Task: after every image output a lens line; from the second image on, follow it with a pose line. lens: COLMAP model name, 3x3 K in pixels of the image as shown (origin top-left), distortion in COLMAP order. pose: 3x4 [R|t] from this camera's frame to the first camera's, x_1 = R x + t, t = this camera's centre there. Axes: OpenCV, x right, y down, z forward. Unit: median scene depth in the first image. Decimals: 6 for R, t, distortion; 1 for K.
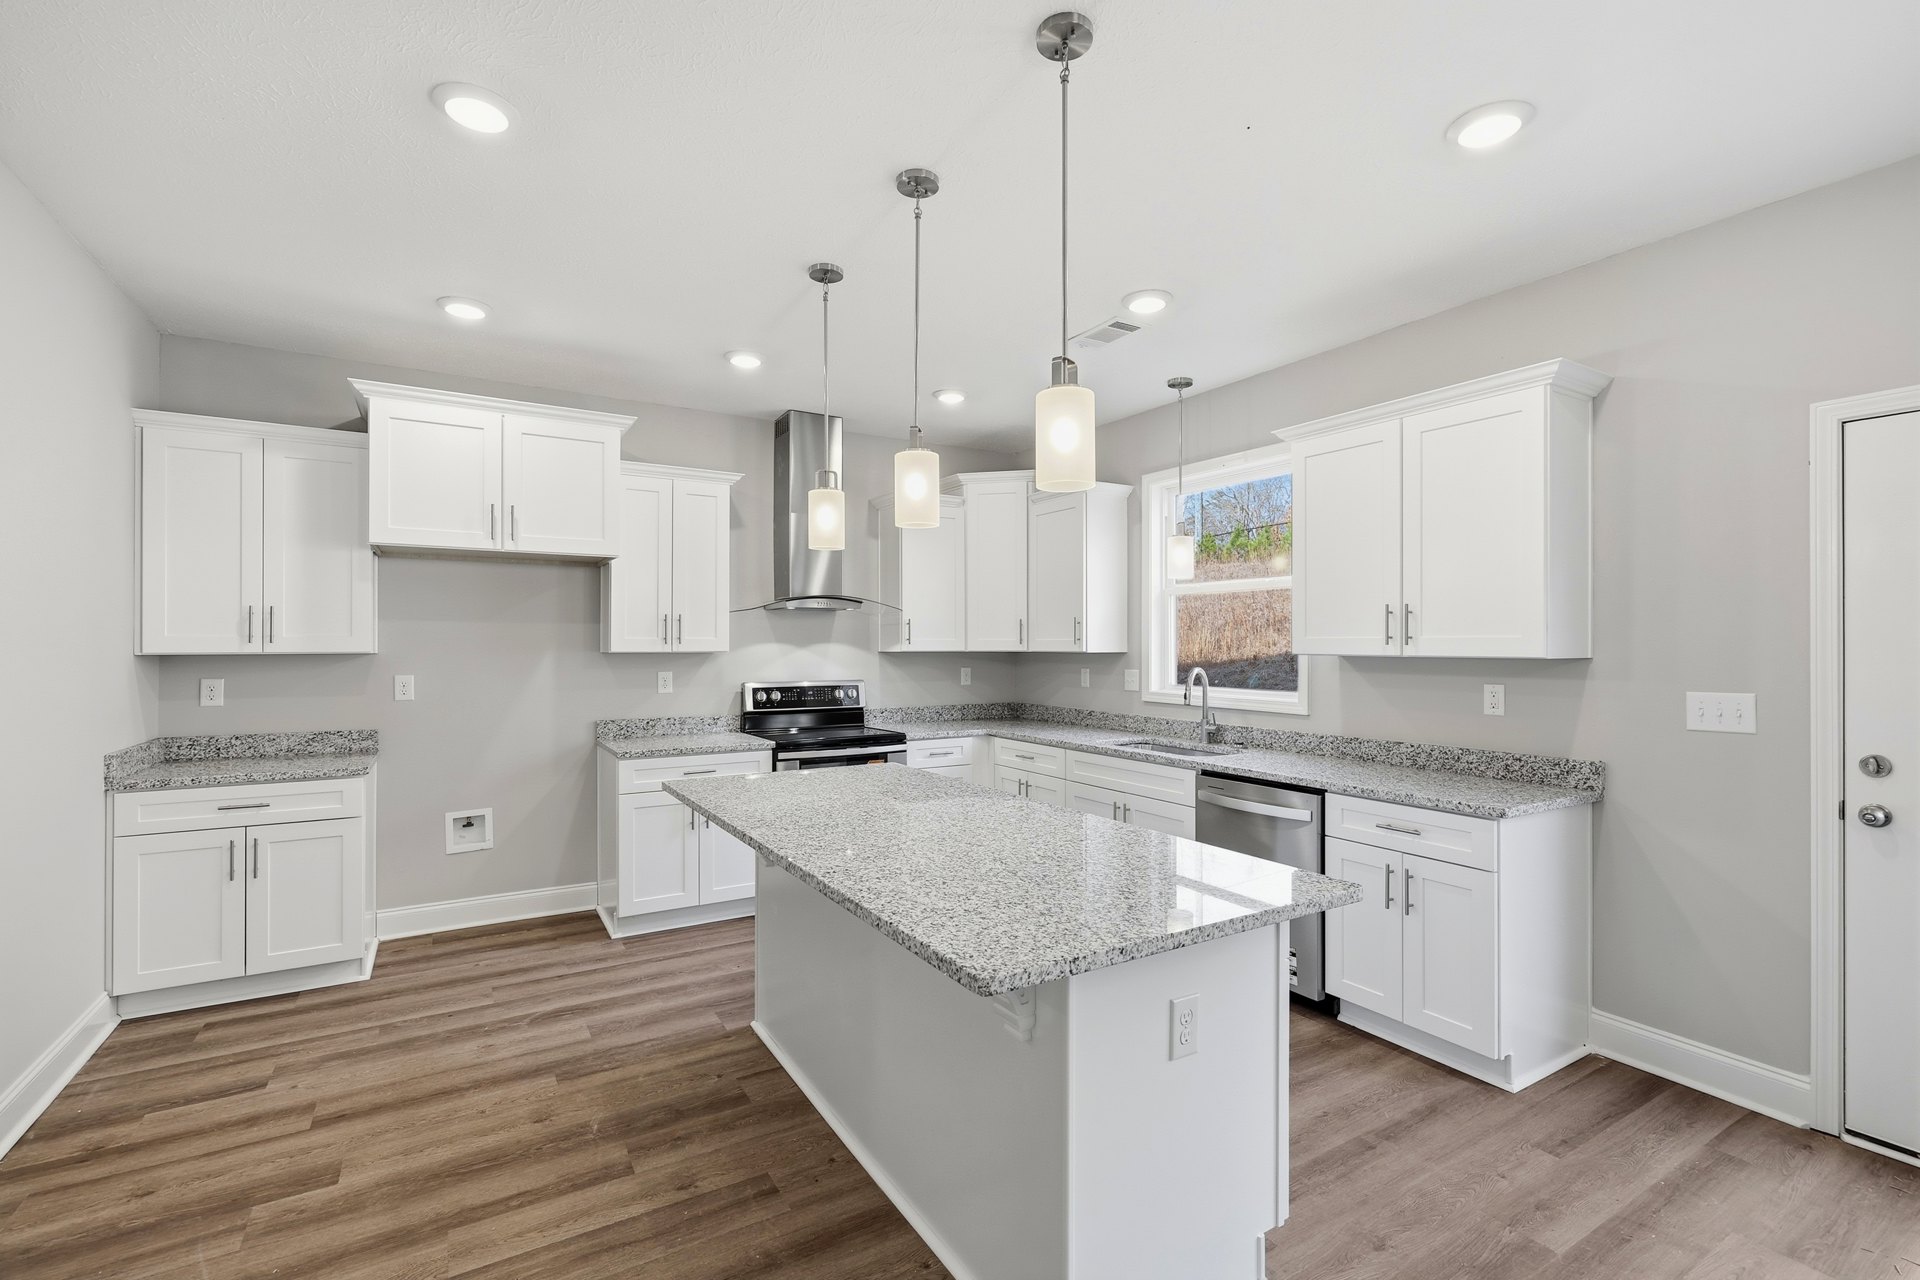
lens RADIAL K [[853.0, 0, 956.9], [0, 853.0, 638.7], [0, 0, 1]] dist [-0.000546, -0.000197]
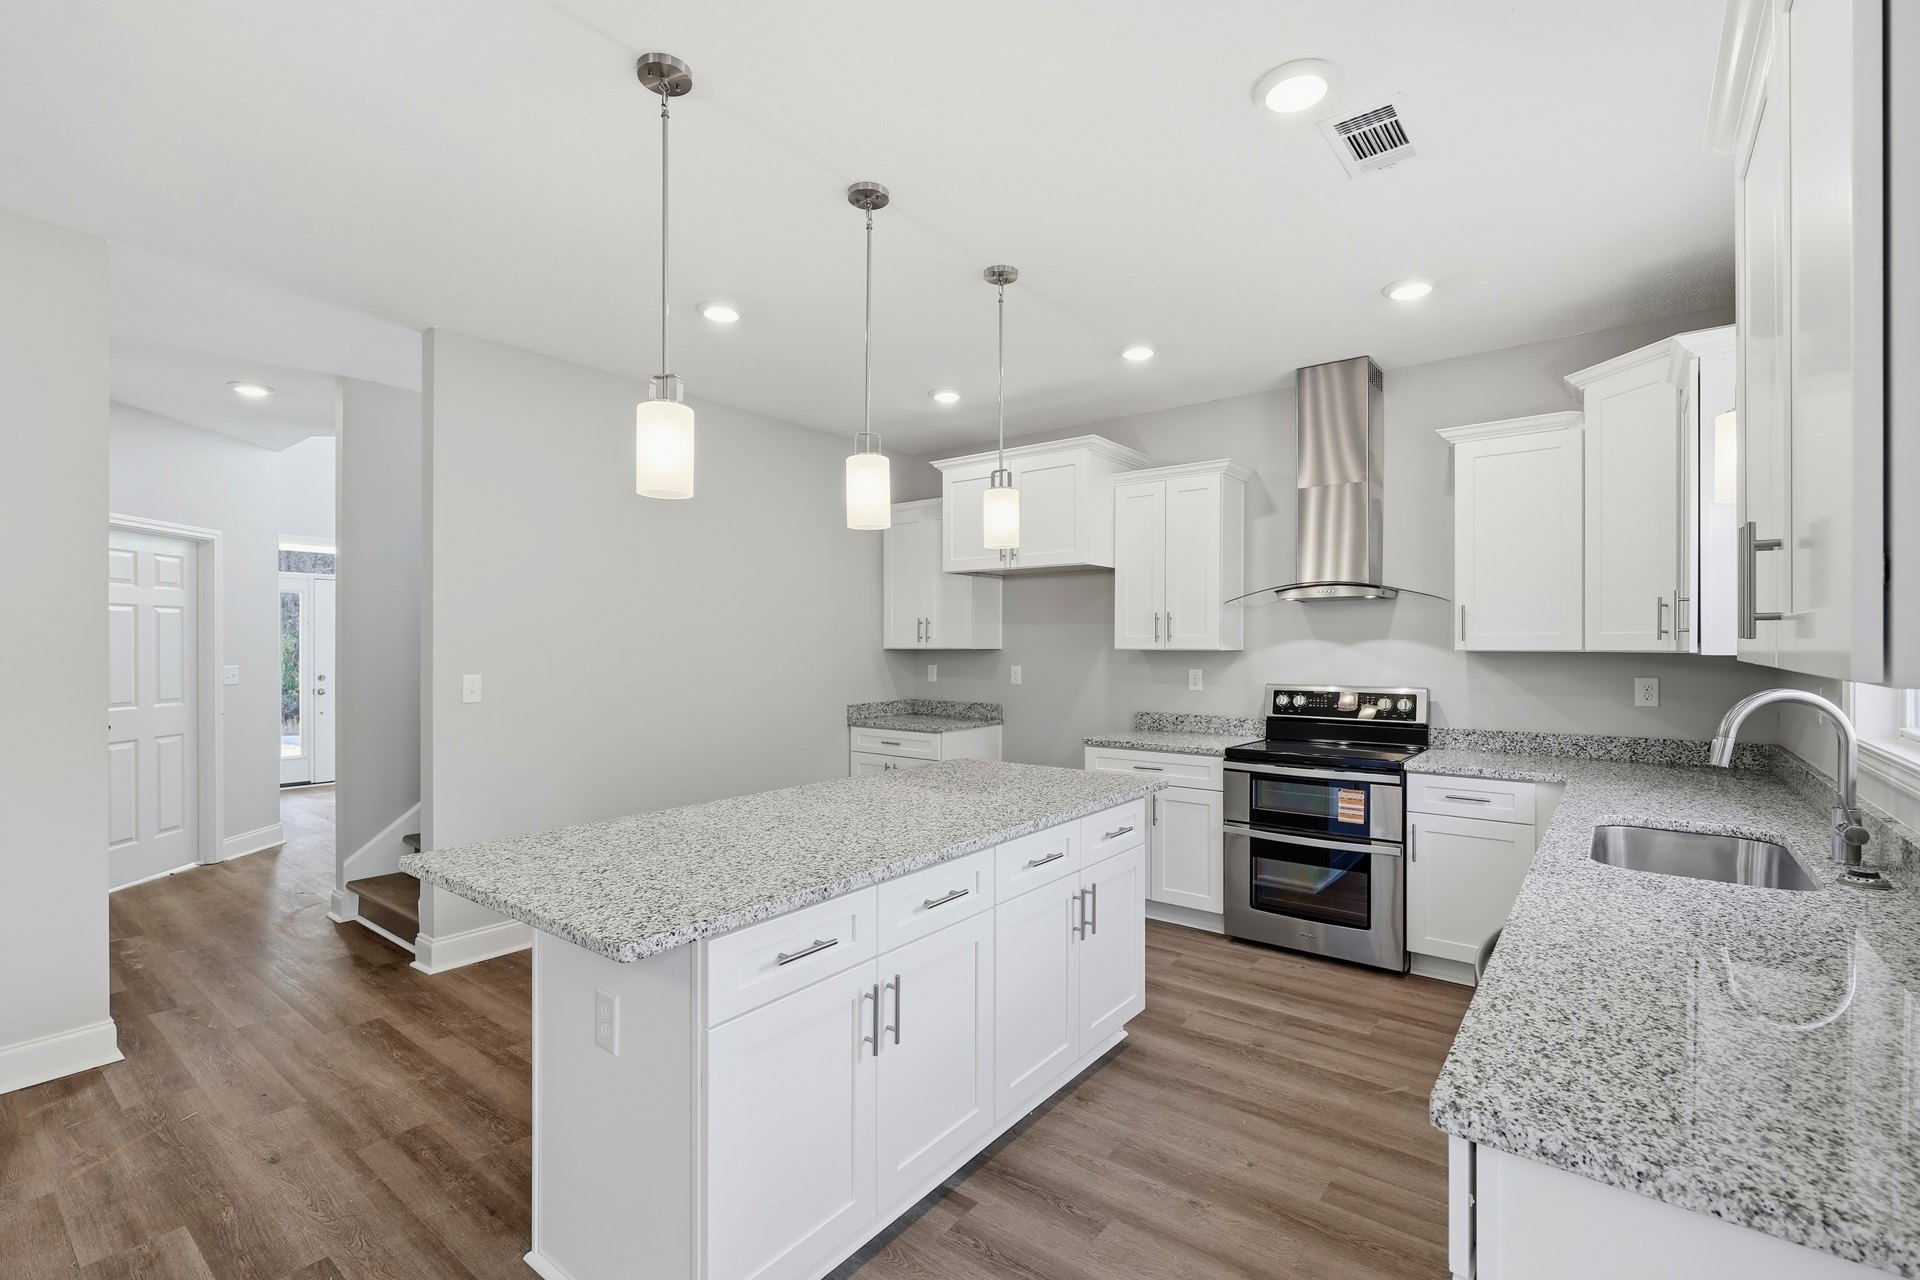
lens RADIAL K [[853.0, 0, 949.5], [0, 853.0, 640.1], [0, 0, 1]] dist [-0.000546, -0.000197]
pose [[0.346887, -0.004718, -0.937895, 0.494672], [0.009142, 0.999957, -0.001649, 0.003307], [0.937862, -0.008002, 0.346915, 0.376531]]
